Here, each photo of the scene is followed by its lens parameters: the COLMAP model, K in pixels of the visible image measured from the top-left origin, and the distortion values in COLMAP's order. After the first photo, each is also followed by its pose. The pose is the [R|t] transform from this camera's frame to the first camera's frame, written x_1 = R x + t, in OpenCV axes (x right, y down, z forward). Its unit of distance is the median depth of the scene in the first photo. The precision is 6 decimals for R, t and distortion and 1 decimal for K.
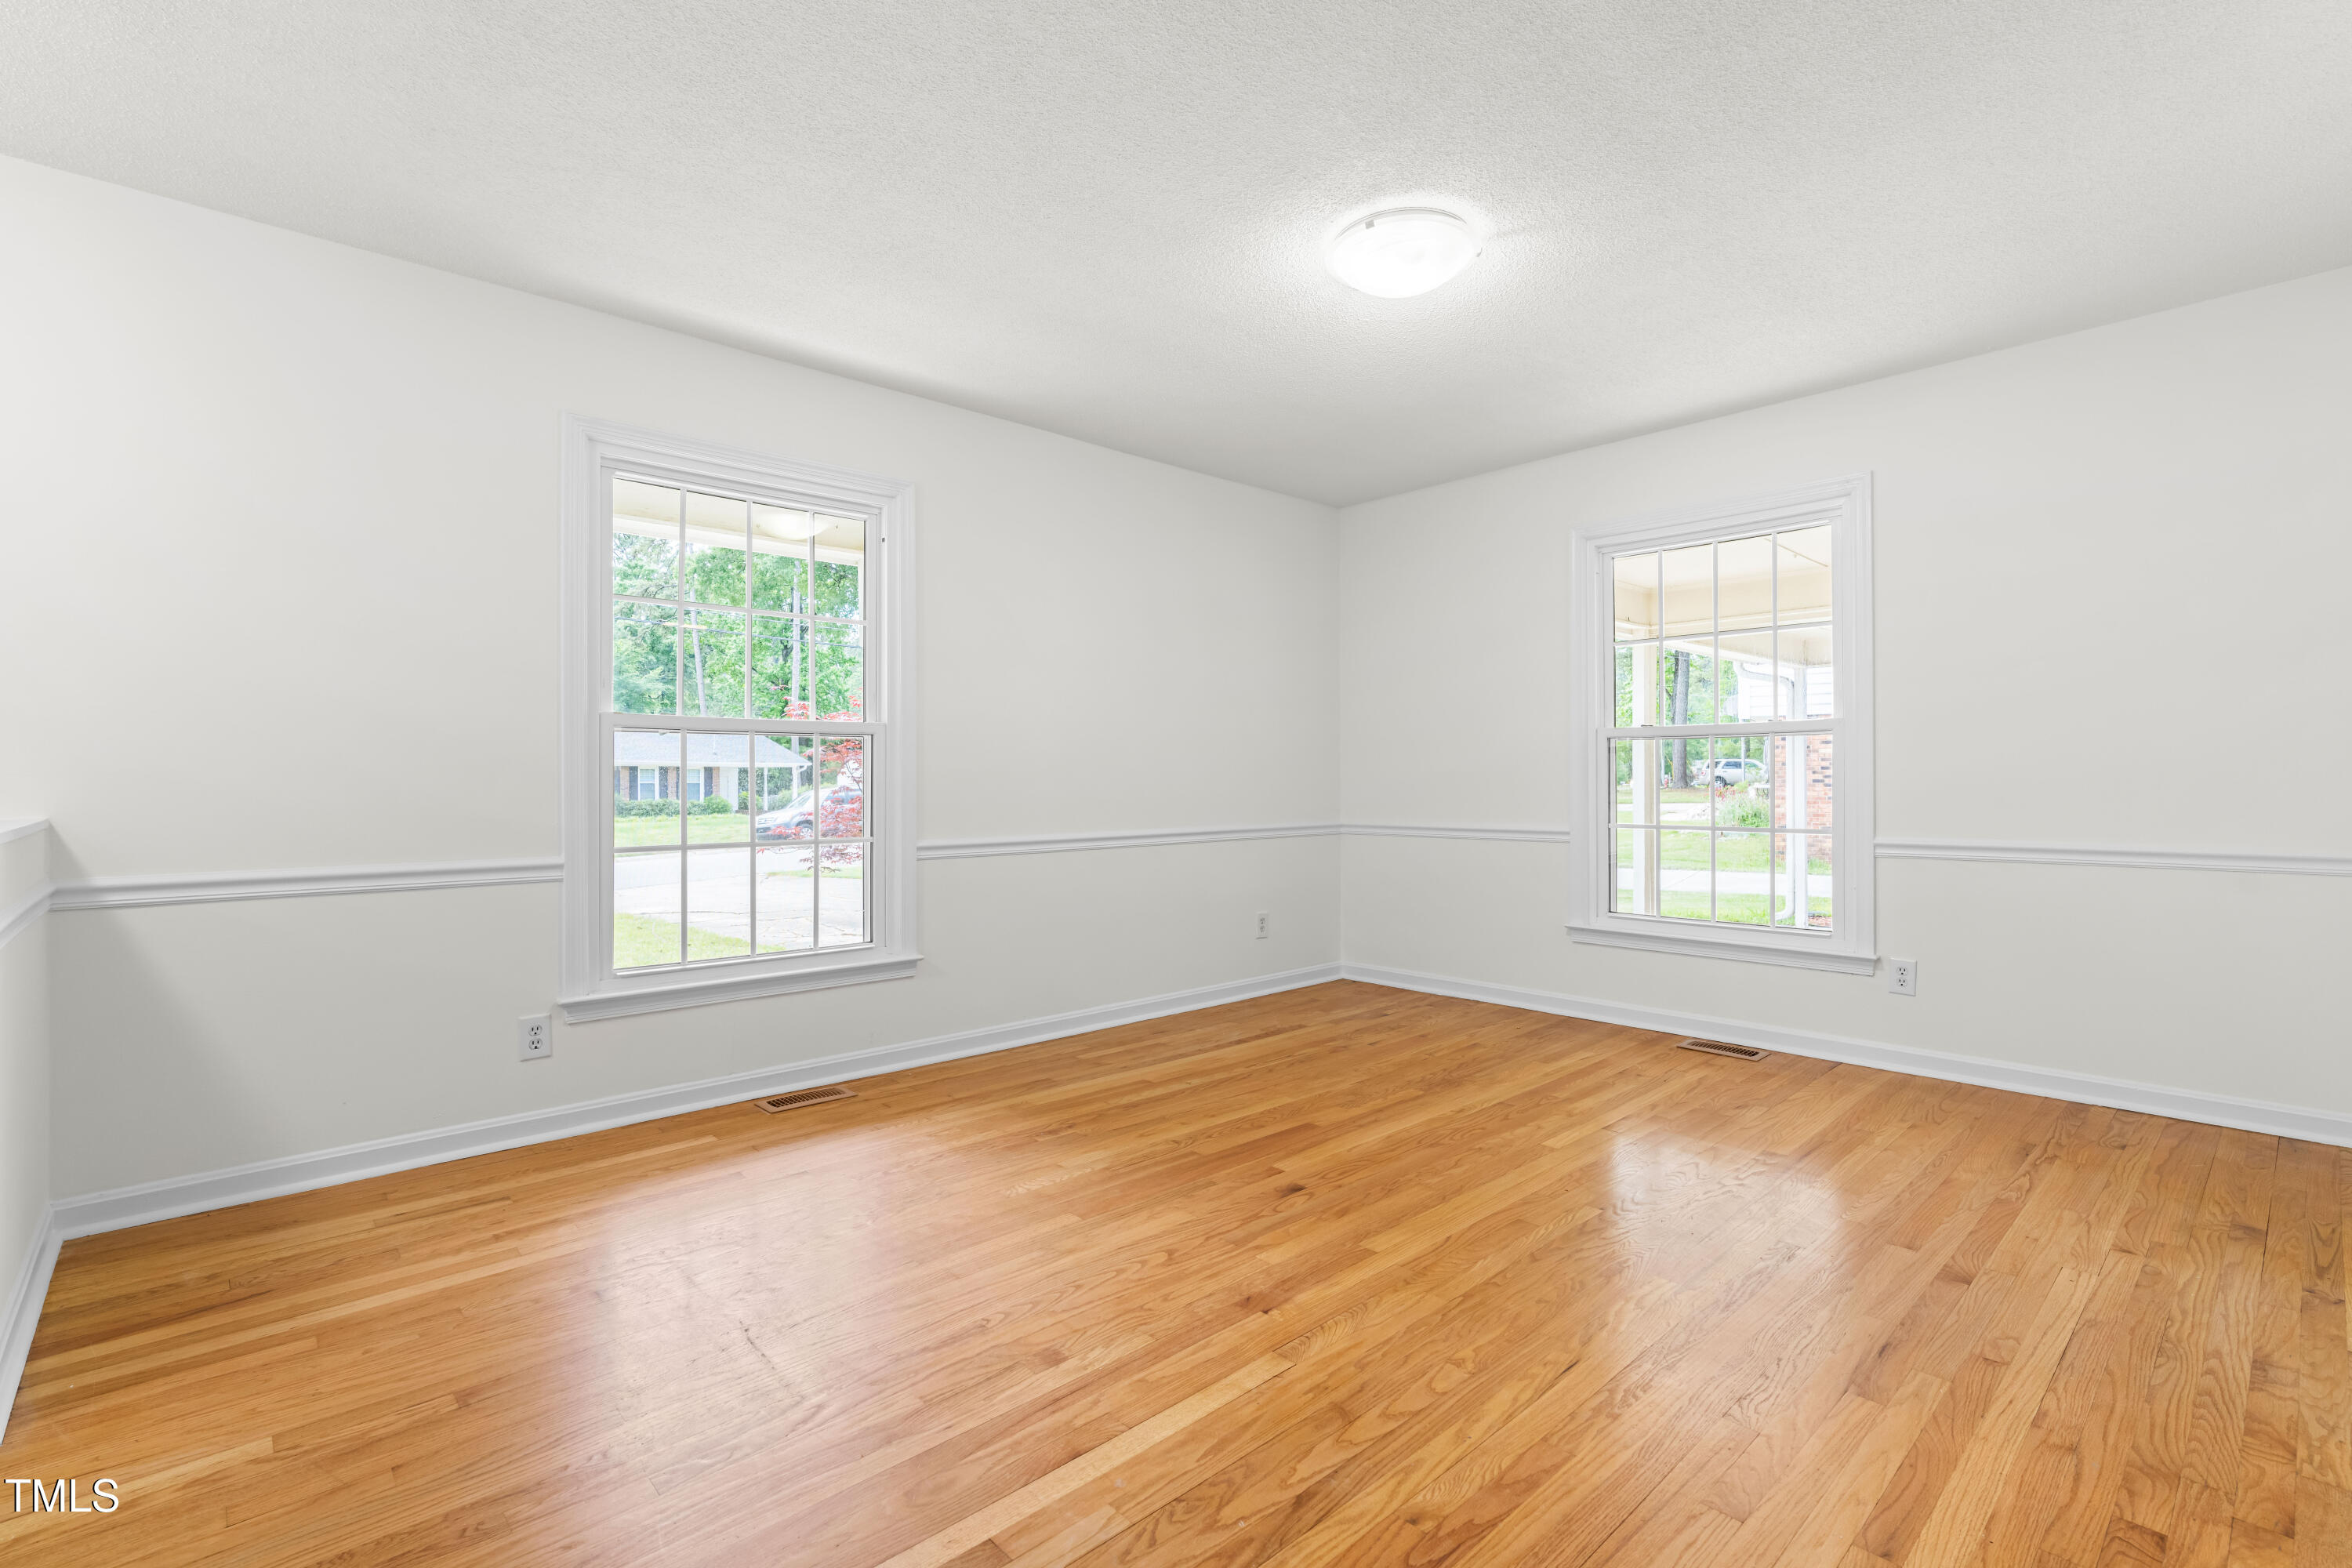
lens RADIAL K [[1065.5, 0, 1176.0], [0, 1065.5, 784.0], [0, 0, 1]] dist [-0.004156, -0.000090]
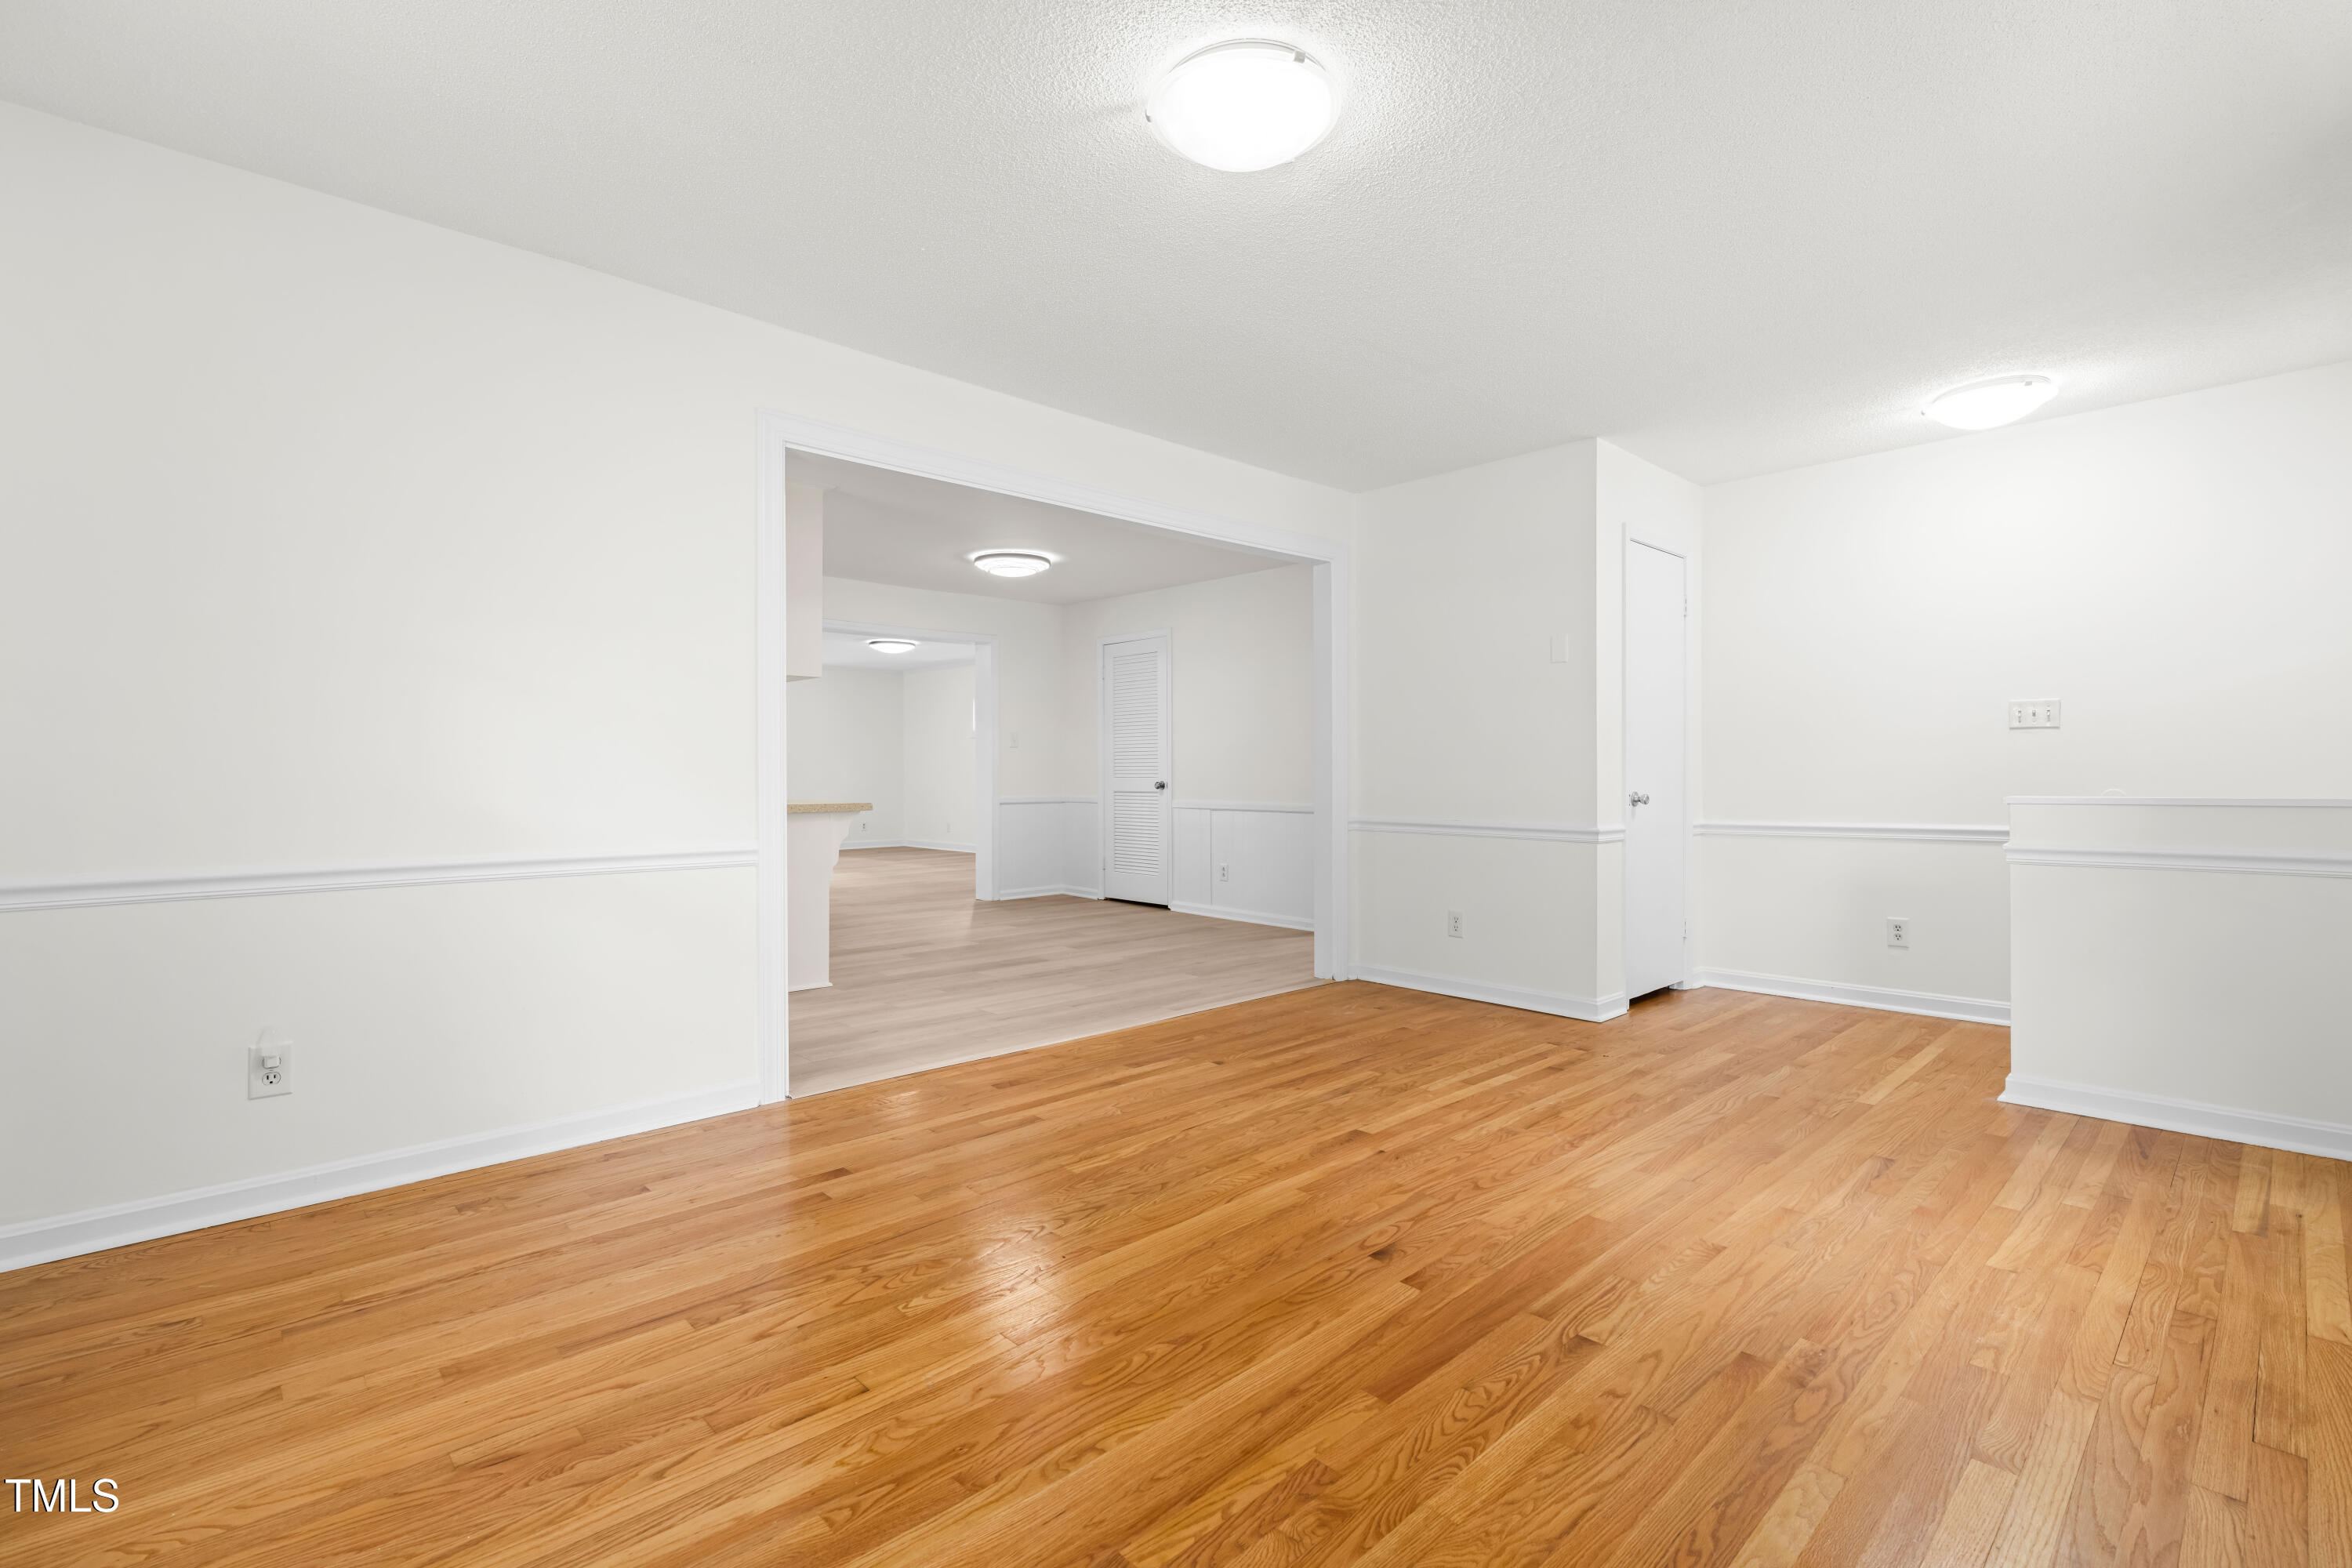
lens RADIAL K [[1065.5, 0, 1176.0], [0, 1065.5, 784.0], [0, 0, 1]] dist [-0.004156, -0.000090]
pose [[-0.999923, 0.006885, -0.010305, 0.287448], [0.006744, 0.999884, 0.013686, -0.007878], [0.010398, 0.013616, -0.999853, 1.873388]]
